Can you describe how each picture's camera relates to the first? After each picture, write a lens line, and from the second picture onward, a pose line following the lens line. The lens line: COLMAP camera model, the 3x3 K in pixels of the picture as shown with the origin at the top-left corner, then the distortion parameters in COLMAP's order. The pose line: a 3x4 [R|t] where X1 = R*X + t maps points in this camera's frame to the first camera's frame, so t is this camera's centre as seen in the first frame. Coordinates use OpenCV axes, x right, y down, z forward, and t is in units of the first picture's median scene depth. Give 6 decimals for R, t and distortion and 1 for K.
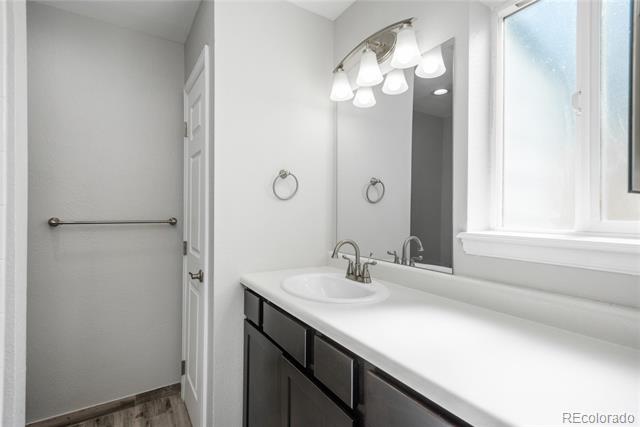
lens RADIAL K [[301.3, 0, 320.2], [0, 301.3, 211.6], [0, 0, 1]] dist [0.012567, -0.000326]
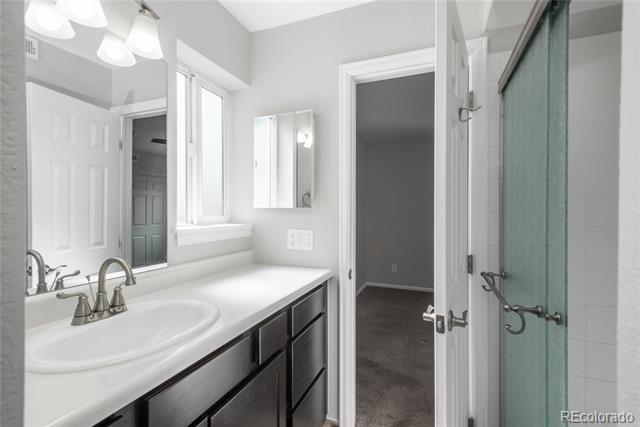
lens RADIAL K [[301.3, 0, 320.2], [0, 301.3, 211.6], [0, 0, 1]] dist [0.012567, -0.000326]
pose [[-0.579880, -0.004584, 0.814689, -0.678784], [0.000241, 0.999983, 0.005798, -0.010202], [-0.814702, 0.003559, -0.579869, 0.960131]]
